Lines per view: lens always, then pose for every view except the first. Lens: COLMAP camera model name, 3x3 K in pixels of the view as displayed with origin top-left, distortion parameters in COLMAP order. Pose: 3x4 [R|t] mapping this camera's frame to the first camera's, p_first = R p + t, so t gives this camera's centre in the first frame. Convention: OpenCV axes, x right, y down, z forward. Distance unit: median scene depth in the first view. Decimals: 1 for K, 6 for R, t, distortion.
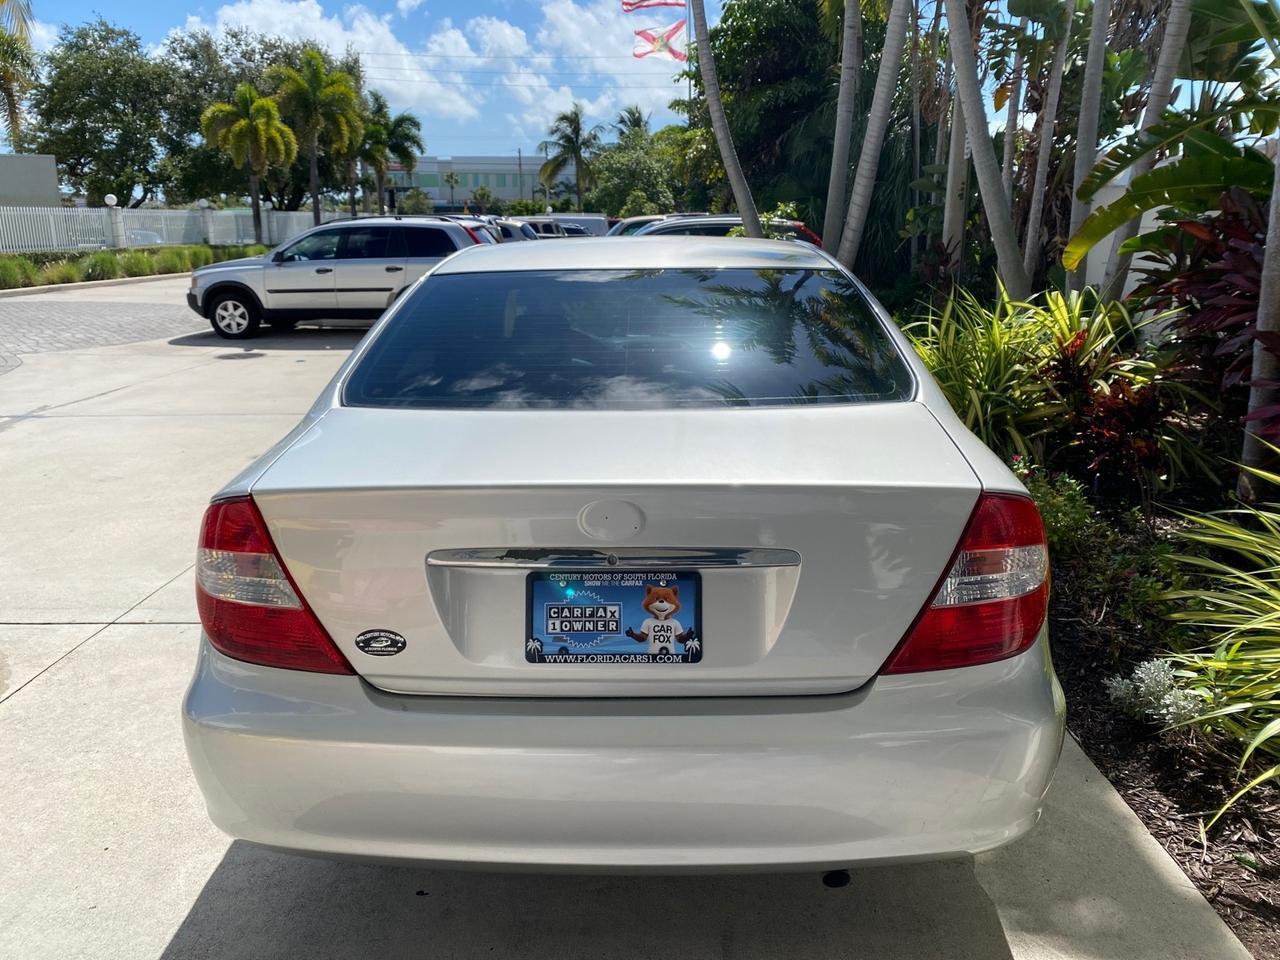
lens RADIAL K [[983.8, 0, 642.3], [0, 983.8, 467.7], [0, 0, 1]] dist [0.007106, -0.001575]
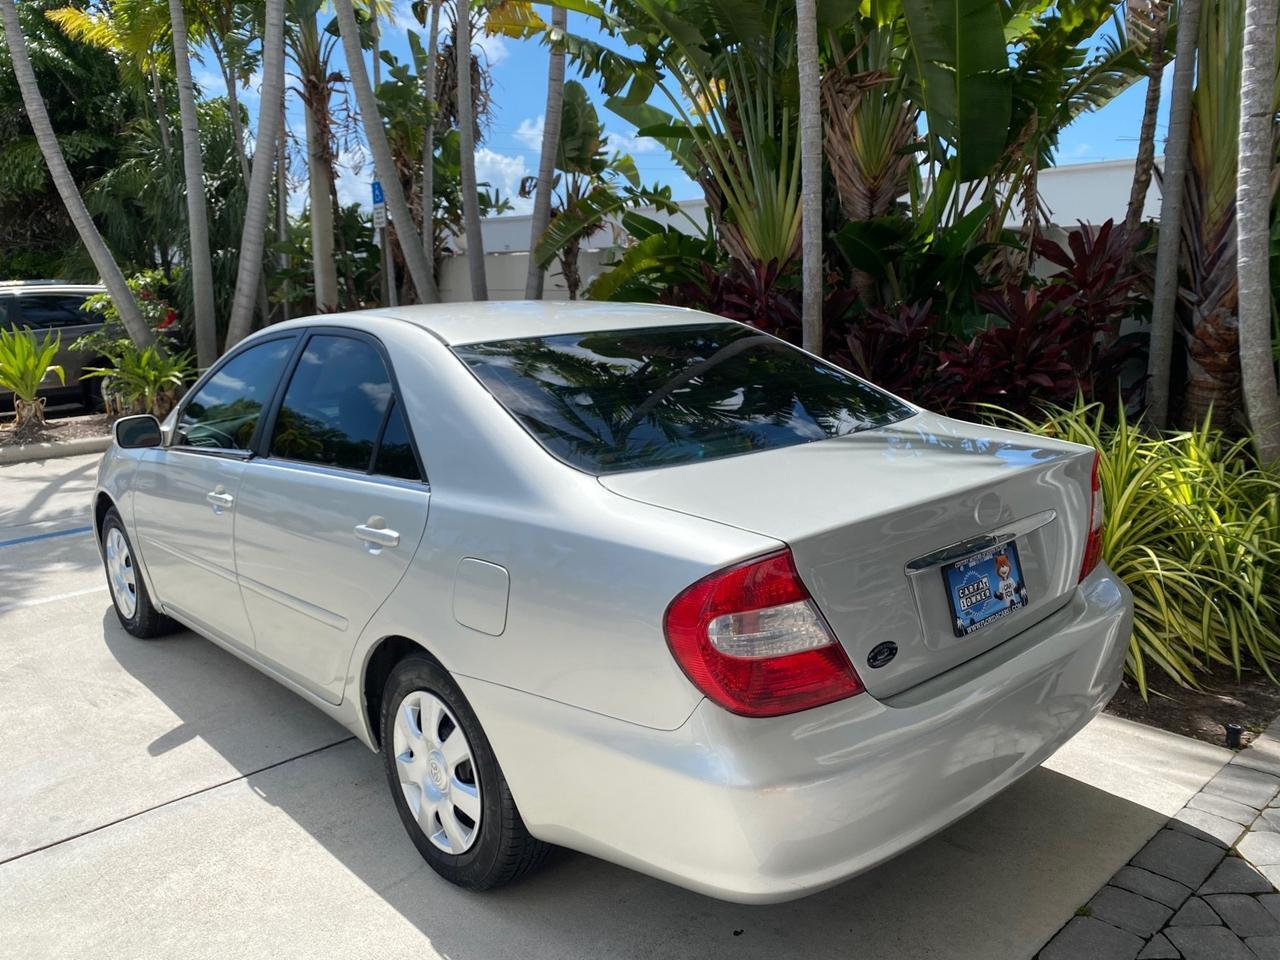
lens RADIAL K [[986.3, 0, 639.7], [0, 986.3, 460.3], [0, 0, 1]] dist [0.004853, -0.001575]
pose [[0.724228, -0.131890, 0.676830, -0.191552], [0.179065, 0.983837, 0.000110, -0.014563], [-0.665906, 0.121117, 0.736139, 0.052498]]
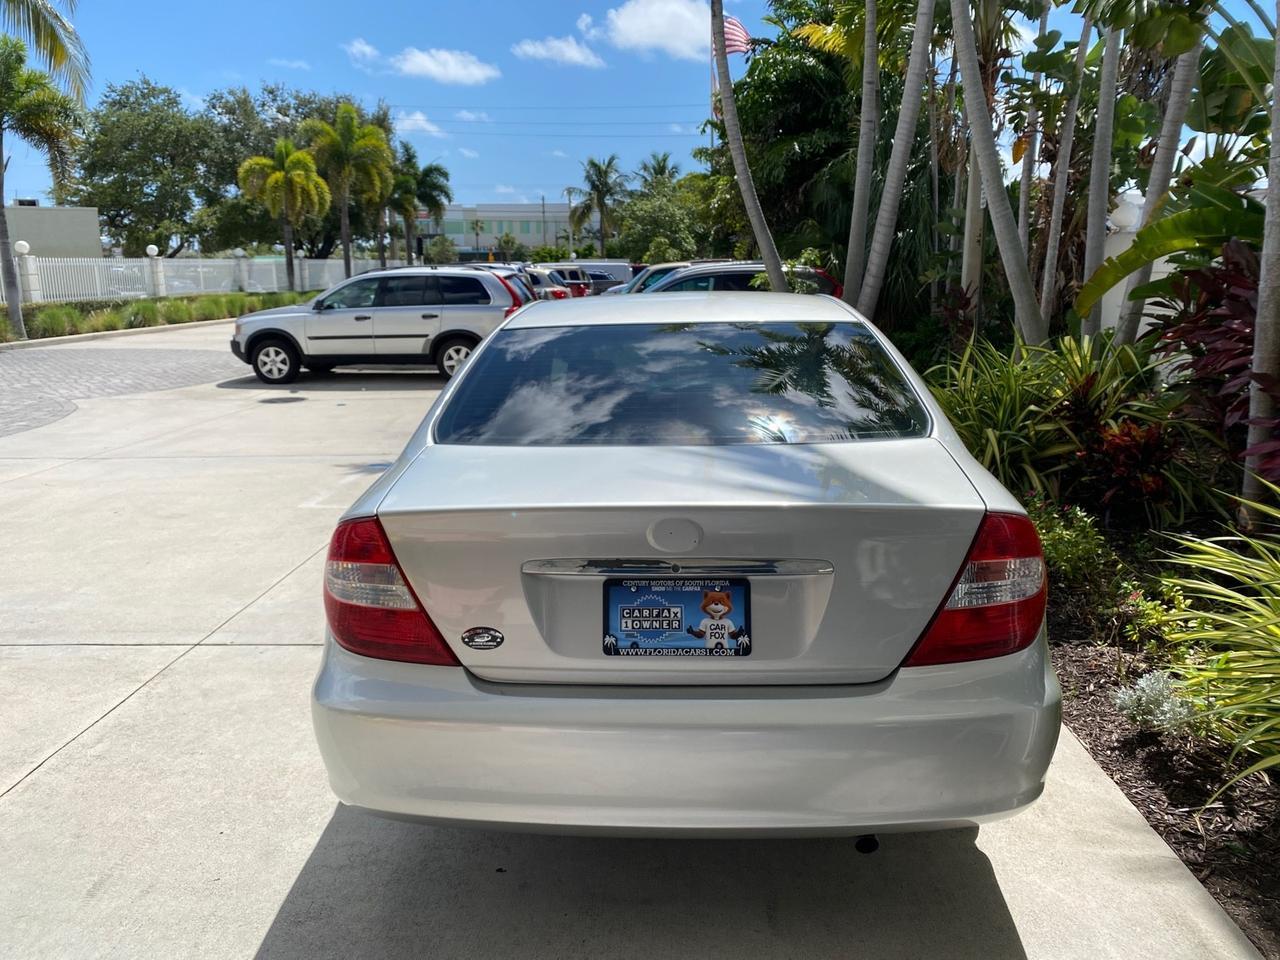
lens RADIAL K [[984.5, 0, 641.6], [0, 984.5, 465.0], [0, 0, 1]] dist [0.034479, -0.055763]
pose [[0.999739, -0.002850, -0.022689, -0.006962], [0.001812, 0.998957, -0.045619, 0.003410], [0.022795, 0.045566, 0.998701, -0.032554]]
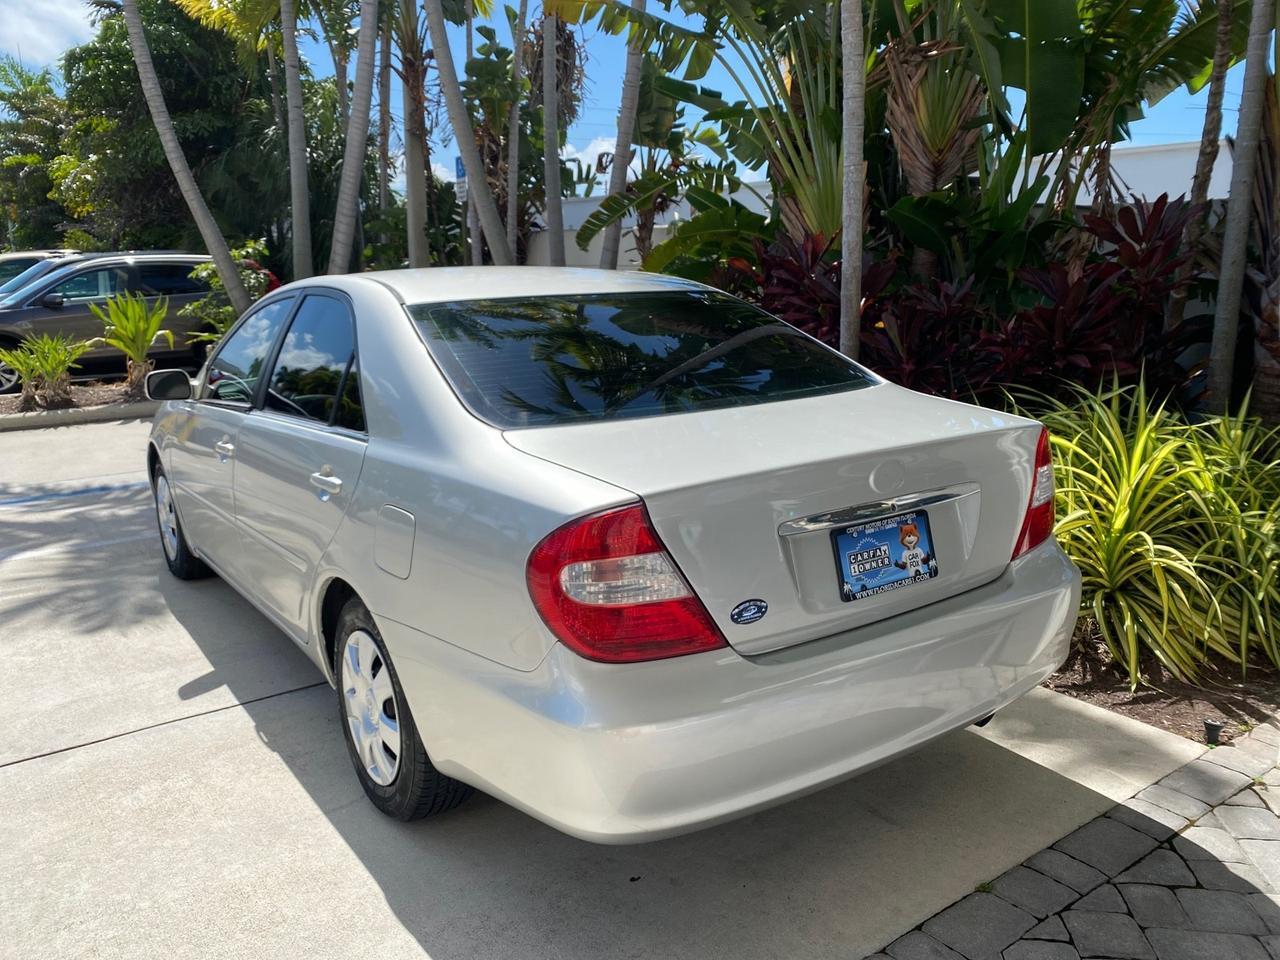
lens RADIAL K [[988.0, 0, 642.8], [0, 988.0, 464.7], [0, 0, 1]] dist [-0.003275, 0.011091]
pose [[0.802301, -0.119467, 0.584843, -0.161385], [0.144149, 0.989546, 0.004390, -0.002300], [-0.579254, 0.080782, 0.811135, 0.021015]]
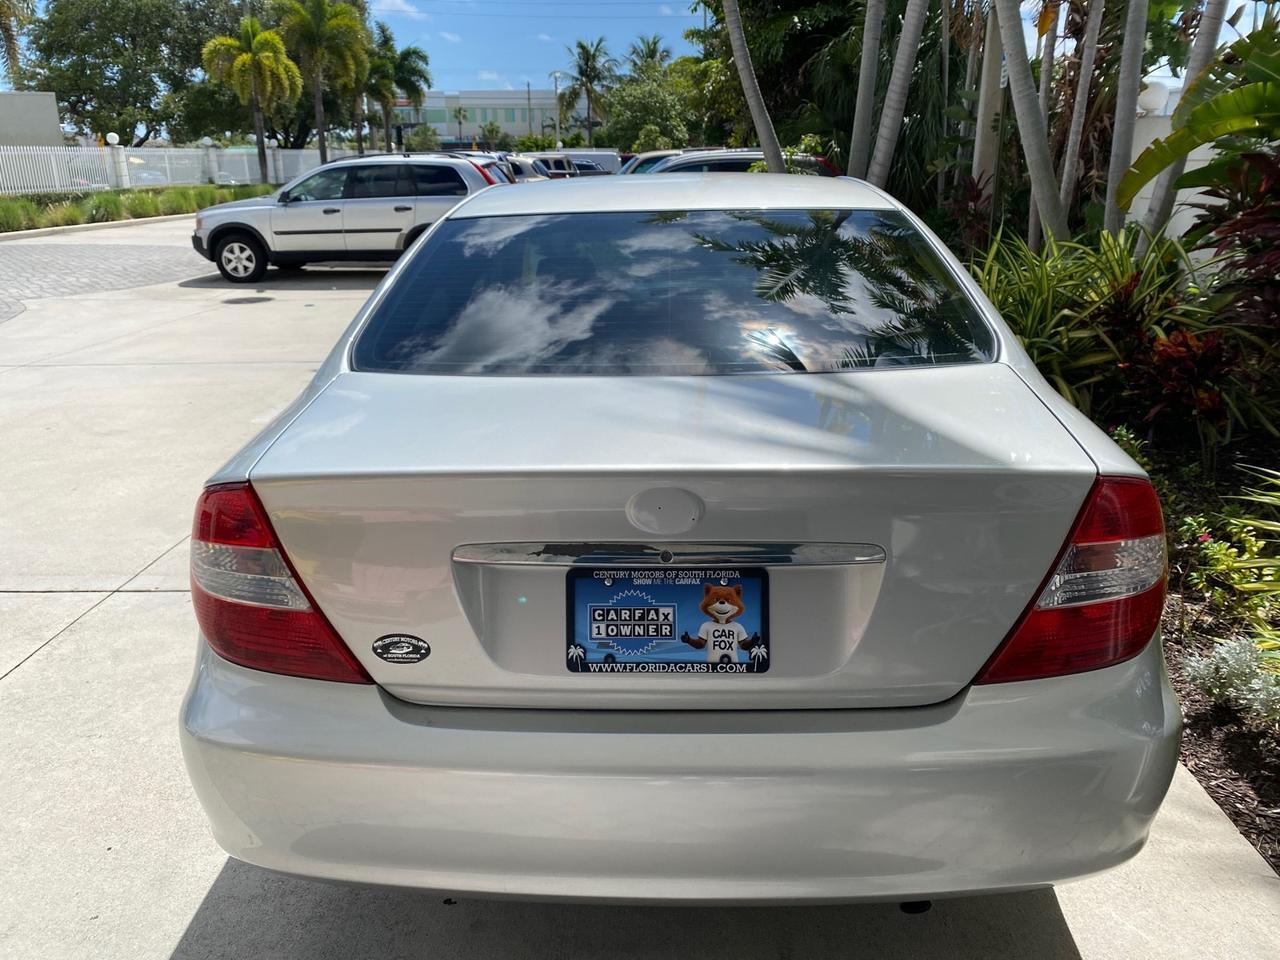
lens RADIAL K [[988.0, 0, 642.8], [0, 988.0, 464.7], [0, 0, 1]] dist [-0.003275, 0.011091]
pose [[0.999921, -0.003026, -0.012174, -0.006288], [0.003713, 0.998380, 0.056785, -0.005585], [0.011983, -0.056826, 0.998312, 0.021390]]
